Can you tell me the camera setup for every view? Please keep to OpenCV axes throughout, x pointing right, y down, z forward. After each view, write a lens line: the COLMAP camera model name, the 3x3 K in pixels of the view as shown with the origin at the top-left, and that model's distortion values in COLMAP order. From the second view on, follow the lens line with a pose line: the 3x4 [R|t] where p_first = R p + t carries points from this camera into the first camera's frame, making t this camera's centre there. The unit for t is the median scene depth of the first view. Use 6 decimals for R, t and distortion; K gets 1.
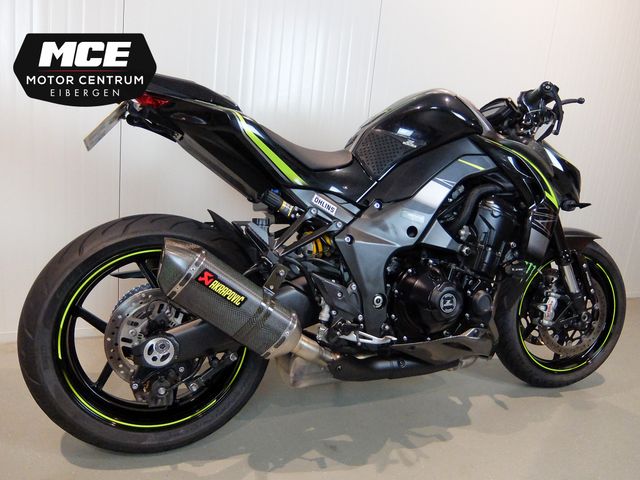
lens RADIAL K [[476.5, 0, 320.0], [0, 476.5, 240.0], [0, 0, 1]] dist [-0.022915, -0.004013]
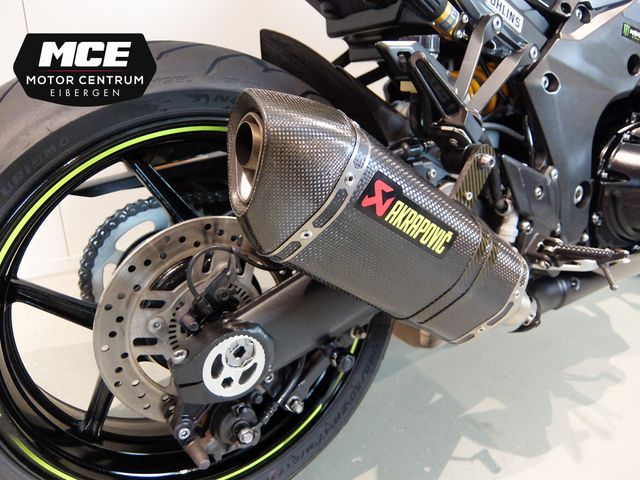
lens RADIAL K [[483.3, 0, 322.9], [0, 483.3, 237.5], [0, 0, 1]] dist [-0.026860, -0.032563]
pose [[0.985702, -0.101107, 0.134796, -0.253336], [0.061260, 0.960260, 0.272301, 0.004549], [-0.156970, -0.260150, 0.952724, 0.490189]]
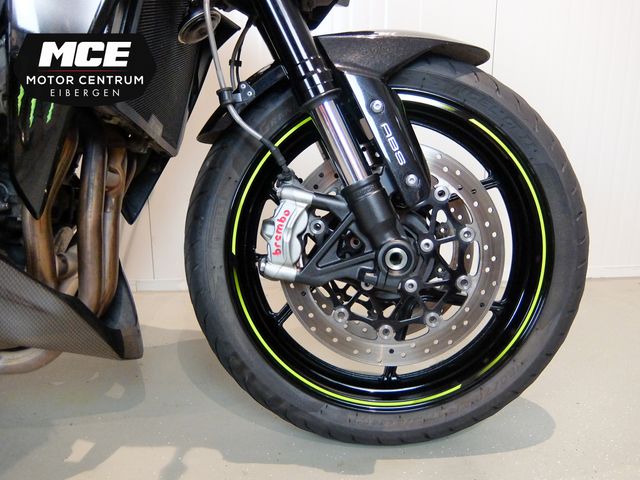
lens RADIAL K [[487.9, 0, 305.0], [0, 487.9, 230.4], [0, 0, 1]] dist [-0.024957, -0.003873]
pose [[0.942024, -0.034103, -0.333809, 0.787554], [0.026987, 0.999299, -0.025931, 0.194124], [0.334459, 0.015419, 0.942284, 0.814865]]
